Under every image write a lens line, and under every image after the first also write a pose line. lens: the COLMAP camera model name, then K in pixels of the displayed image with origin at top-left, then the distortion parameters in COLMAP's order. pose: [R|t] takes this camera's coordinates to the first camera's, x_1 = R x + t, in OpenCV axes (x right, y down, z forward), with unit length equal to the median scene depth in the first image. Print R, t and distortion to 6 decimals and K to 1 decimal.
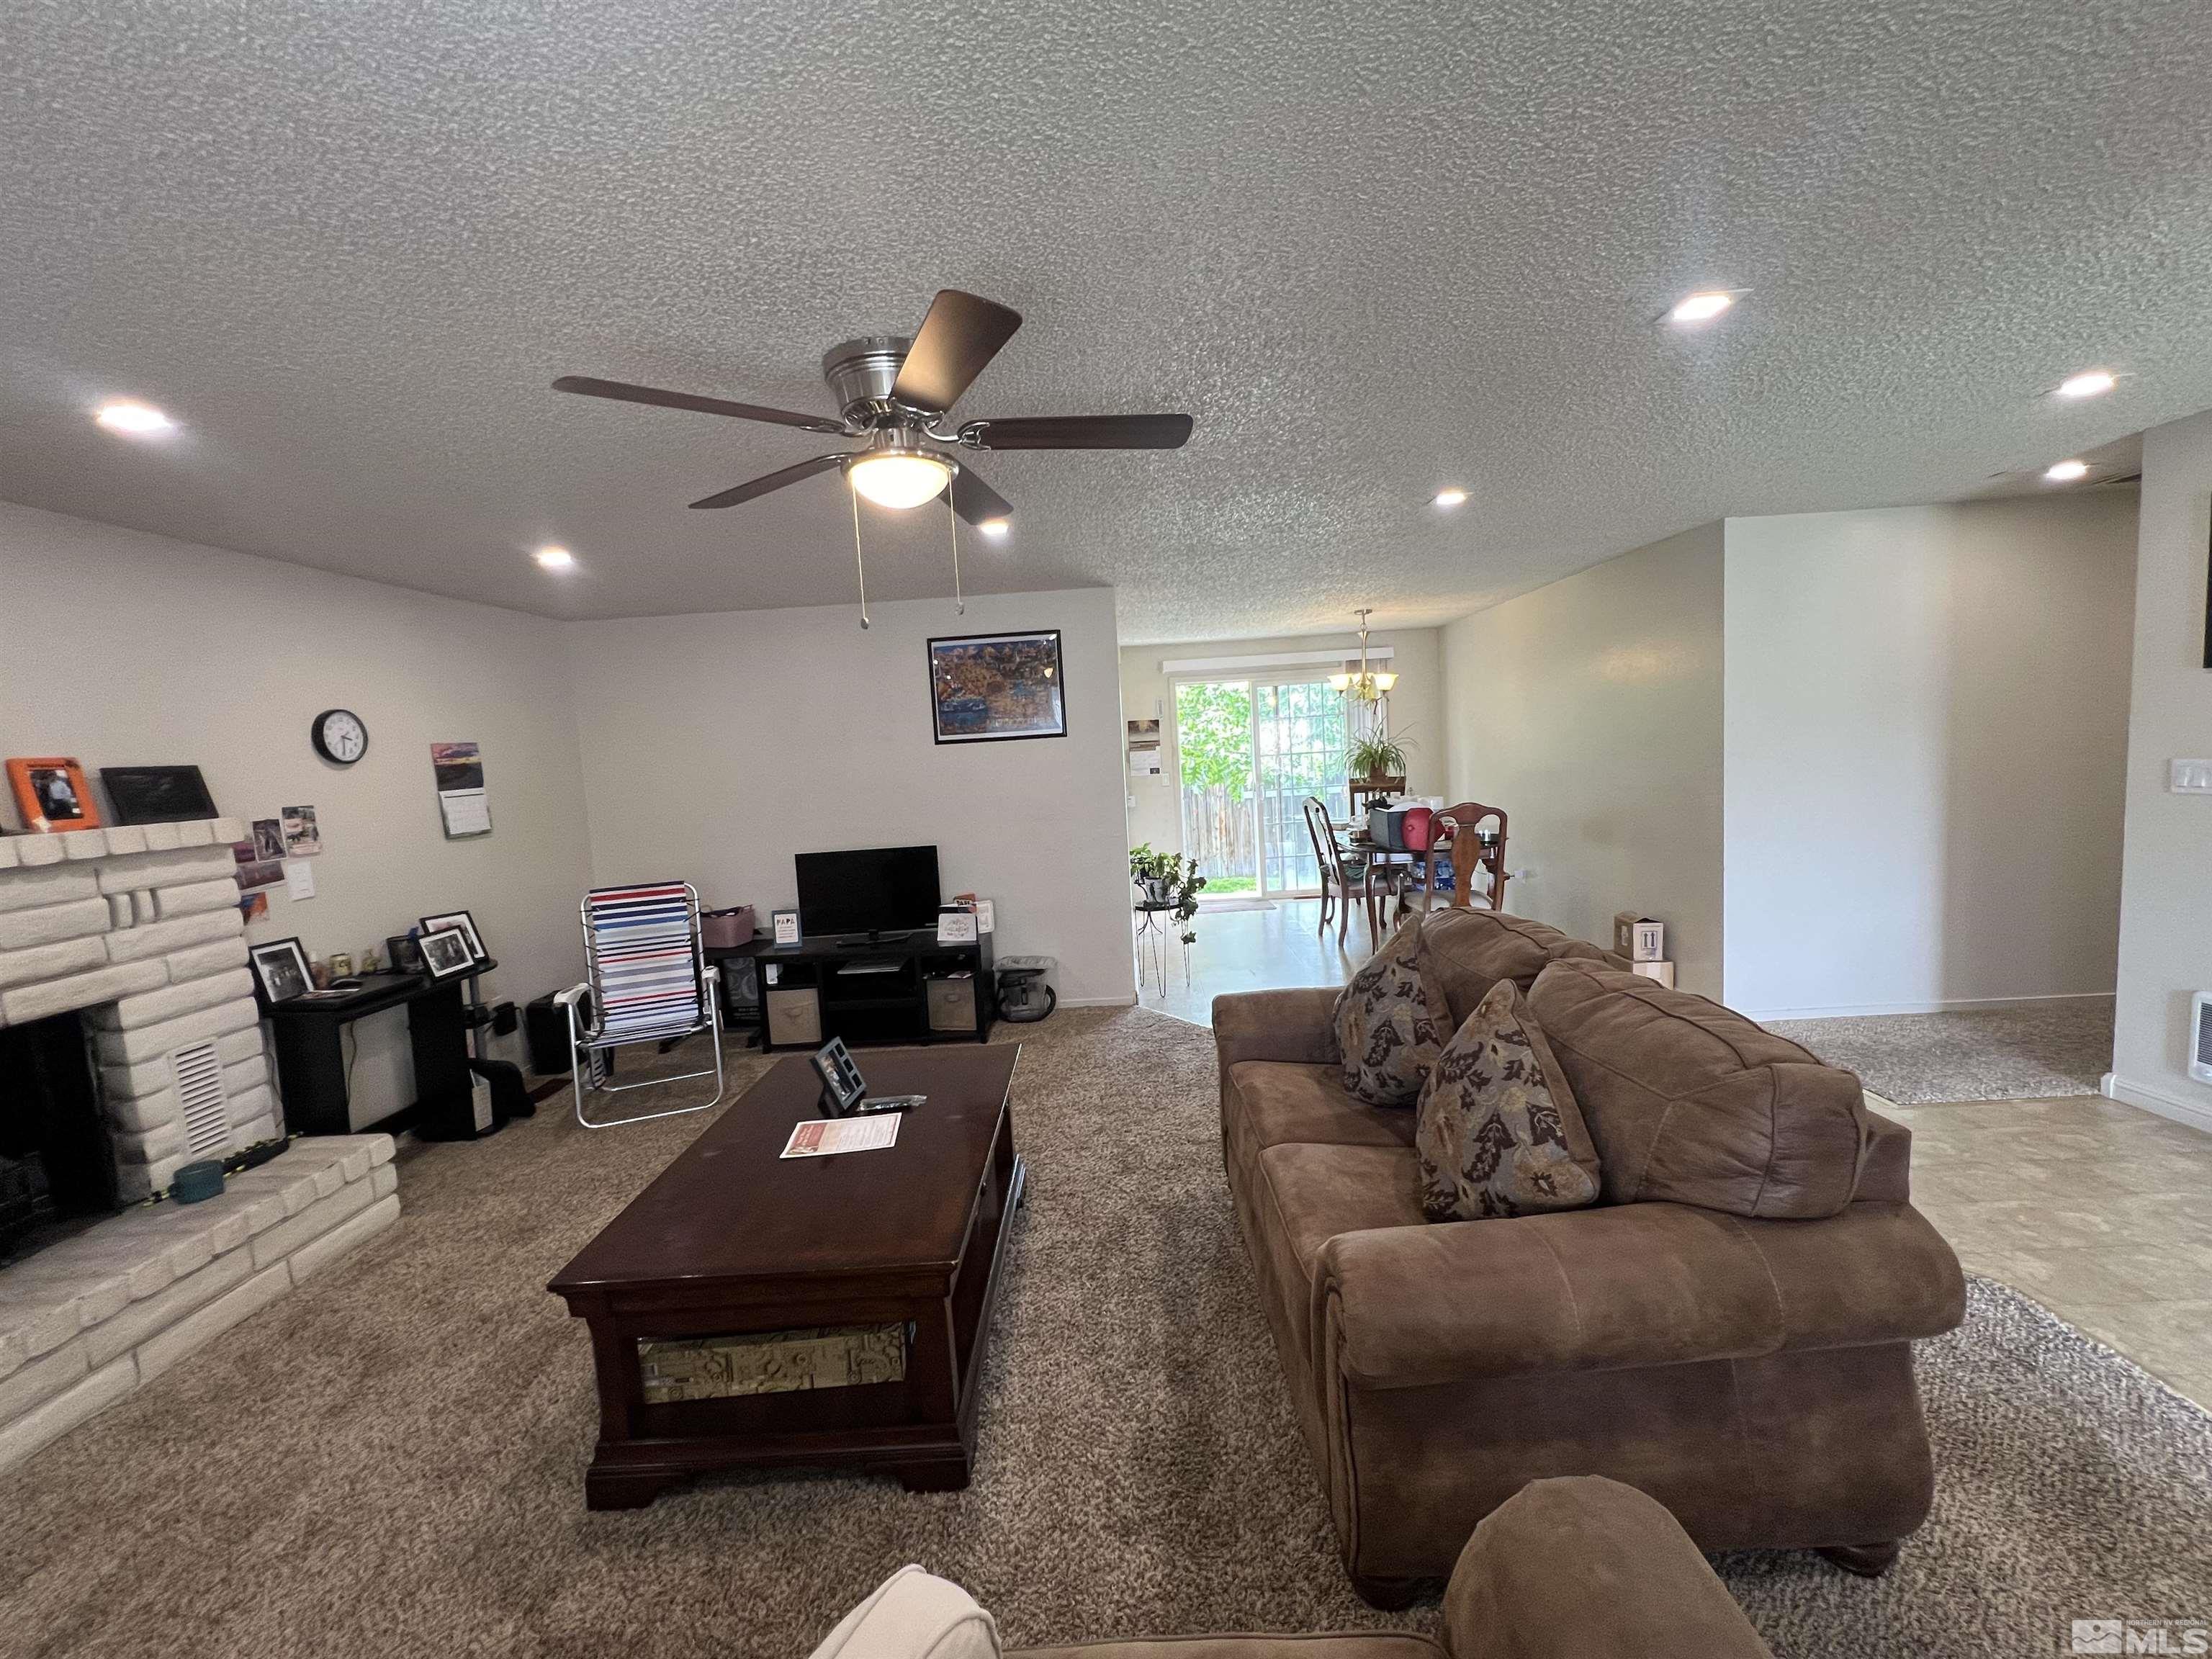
lens RADIAL K [[886.8, 0, 1106.0], [0, 886.8, 829.5], [0, 0, 1]] dist [-0.001556, -0.000009]
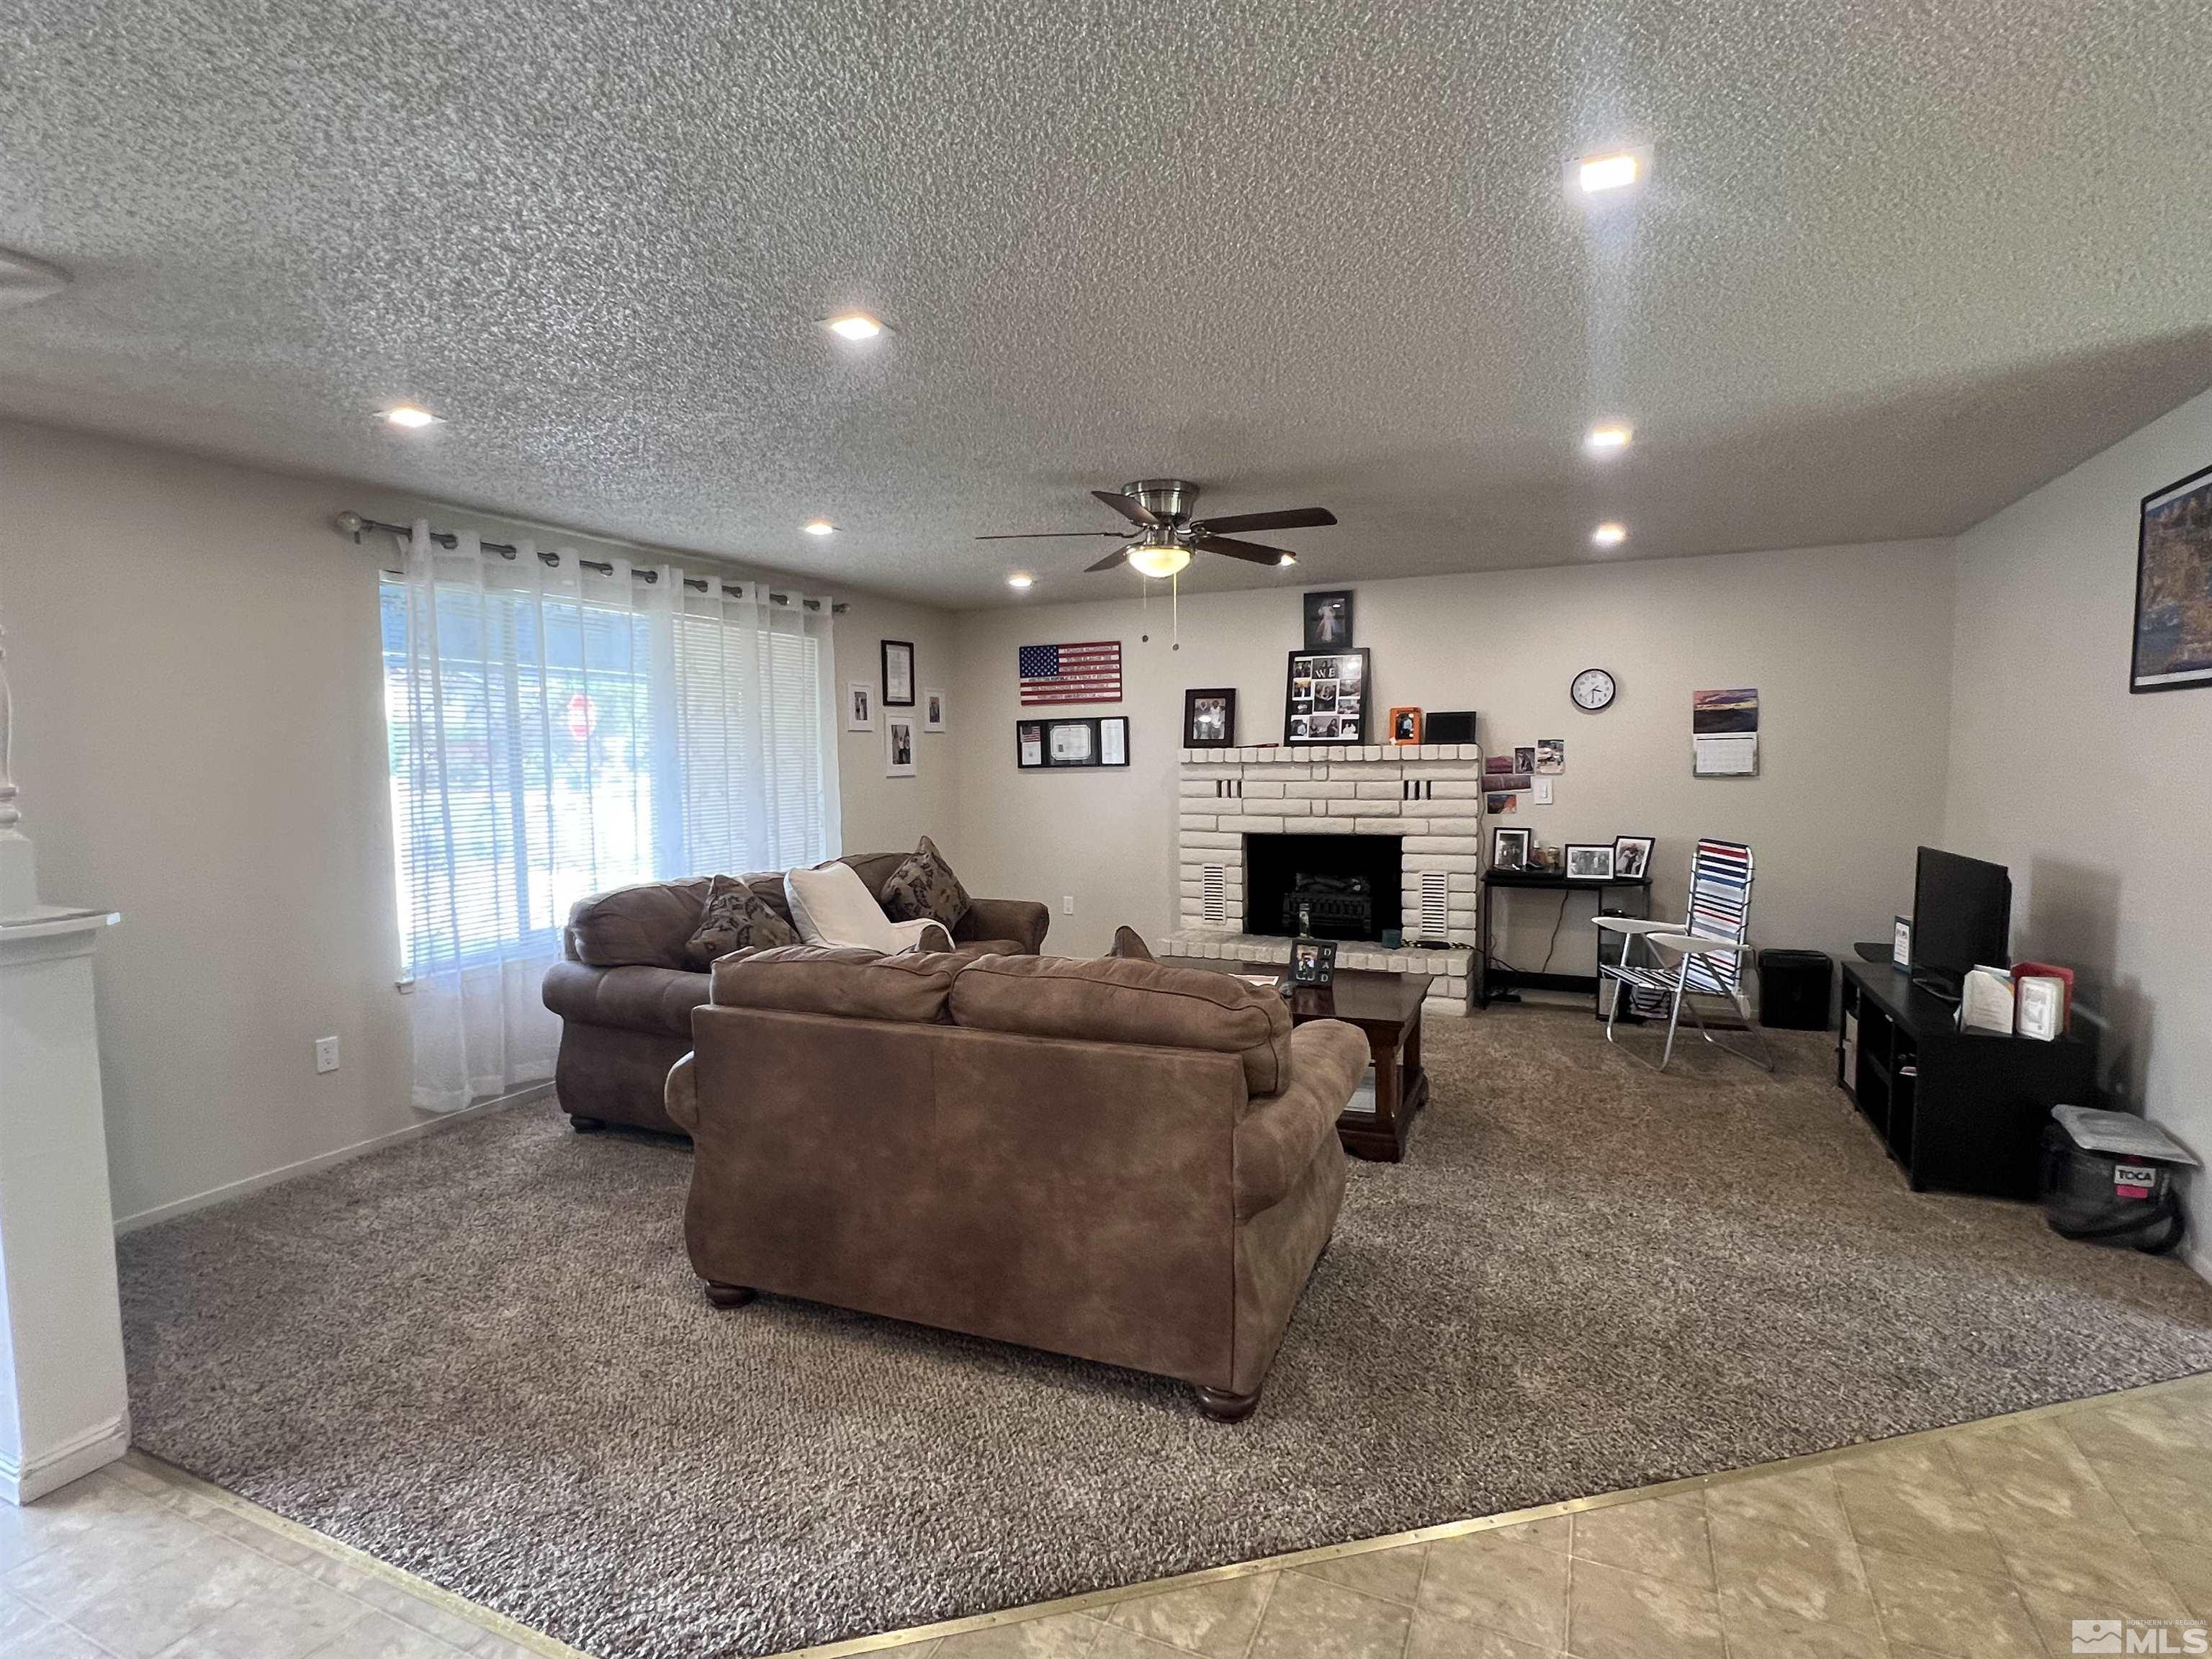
lens RADIAL K [[1106.3, 0, 1098.4], [0, 1106.3, 833.9], [0, 0, 1]] dist [-0.002374, -0.000608]
pose [[-0.390377, 0.135031, -0.910699, 0.825516], [-0.049741, 0.984648, 0.167317, -0.112291], [0.919311, 0.110616, -0.377667, 0.824515]]
